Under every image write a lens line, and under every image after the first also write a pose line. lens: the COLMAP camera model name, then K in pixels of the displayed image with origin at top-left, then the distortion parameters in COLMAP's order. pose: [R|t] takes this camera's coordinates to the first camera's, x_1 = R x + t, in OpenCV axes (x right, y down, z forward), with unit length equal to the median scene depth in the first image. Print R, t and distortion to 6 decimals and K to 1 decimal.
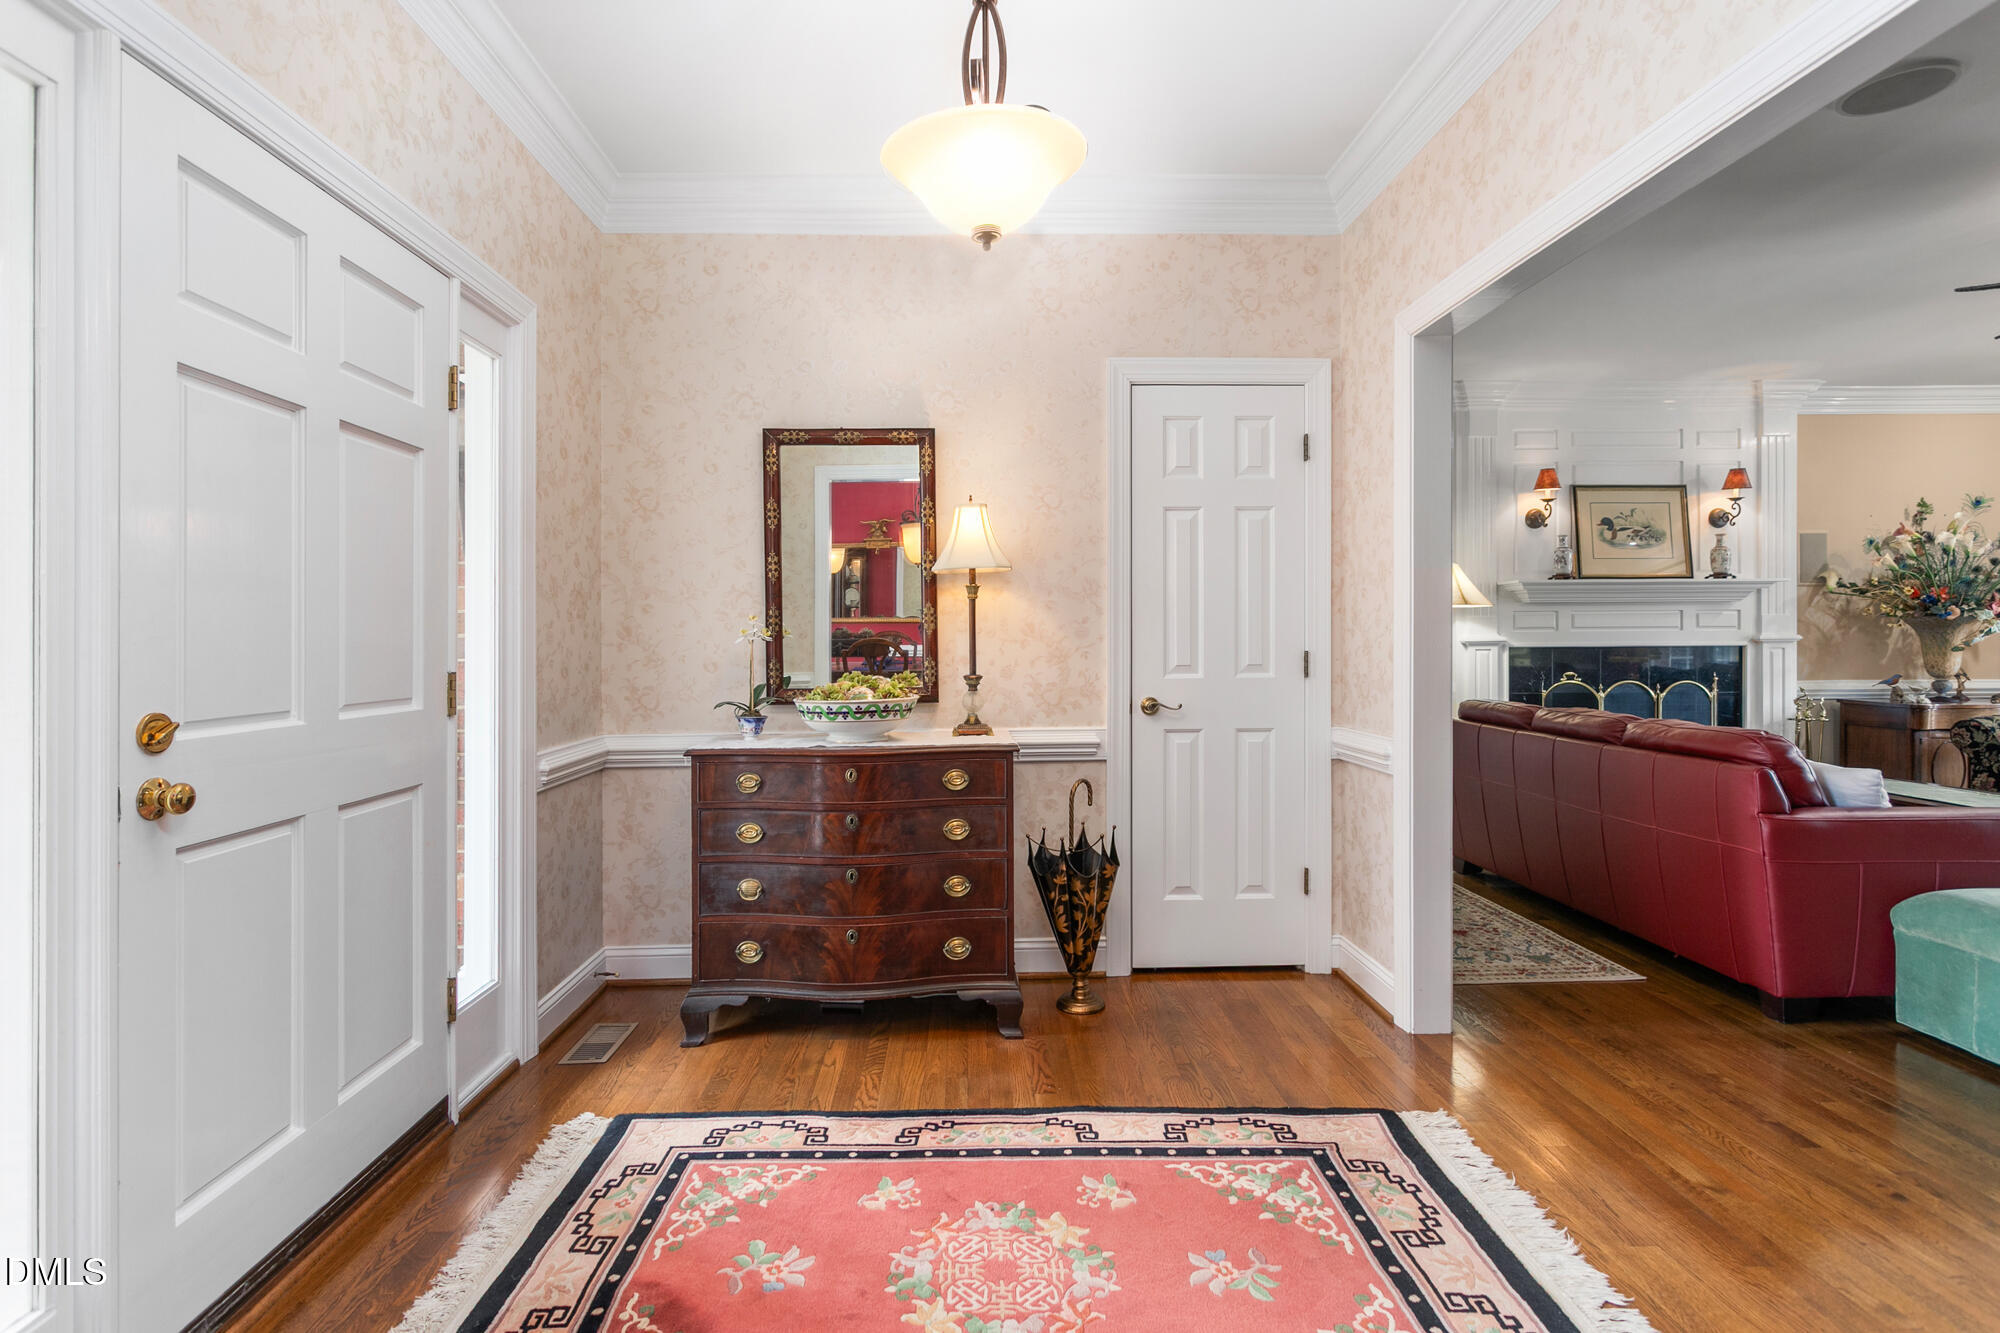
lens RADIAL K [[990.4, 0, 1005.7], [0, 990.4, 633.7], [0, 0, 1]] dist [0.000417, 0.000499]
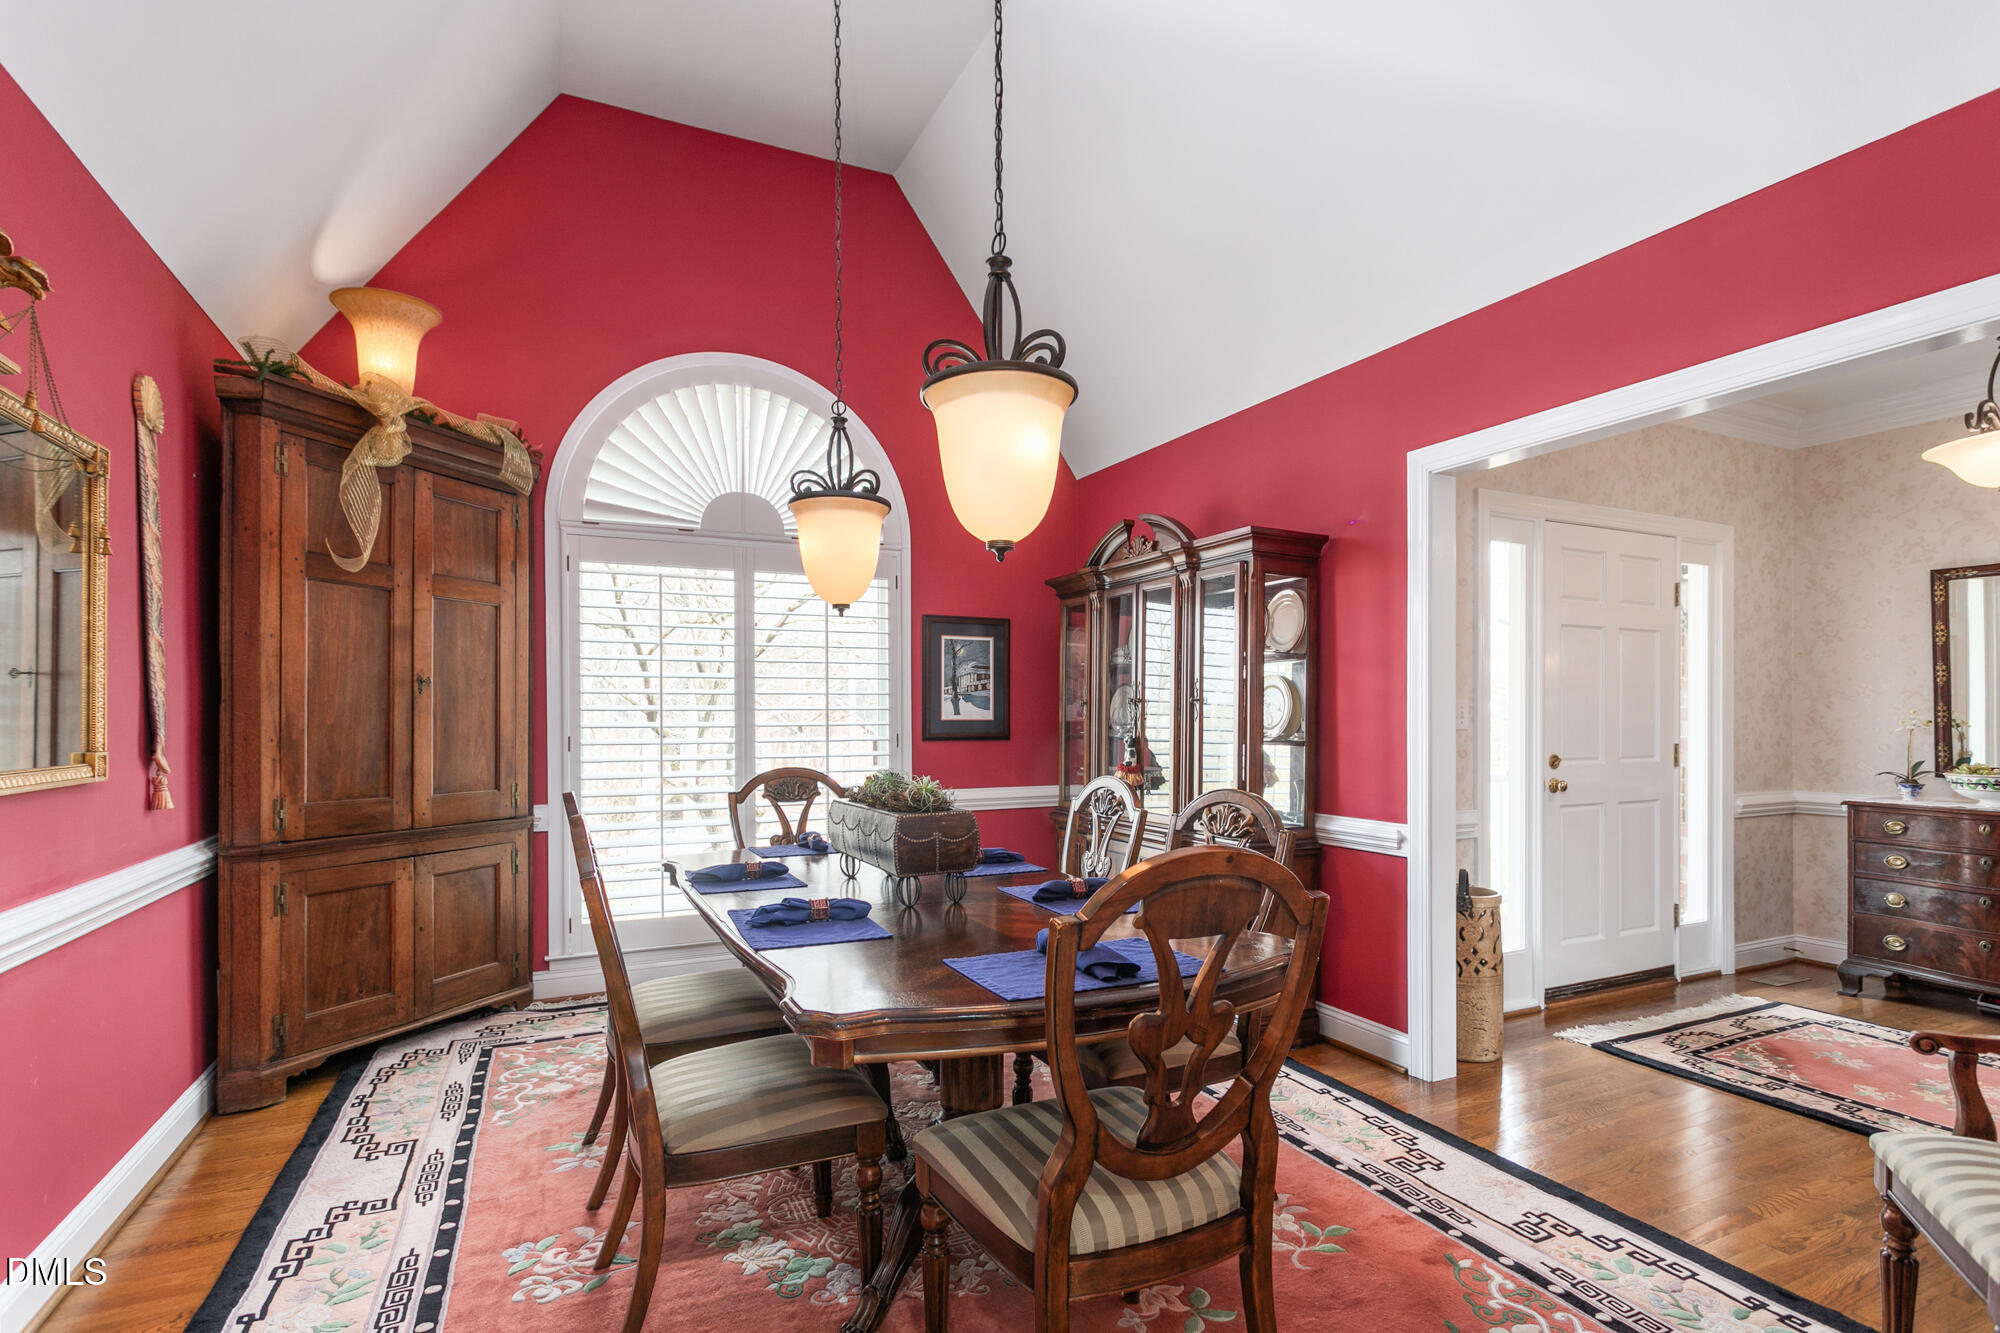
lens RADIAL K [[969.3, 0, 1010.7], [0, 969.3, 715.4], [0, 0, 1]] dist [0.000802, 0.000215]
pose [[0.410314, 0.005114, -0.911930, 0.504301], [0.001158, 0.999981, 0.006128, -0.023147], [0.911944, -0.003570, 0.410300, -0.765282]]
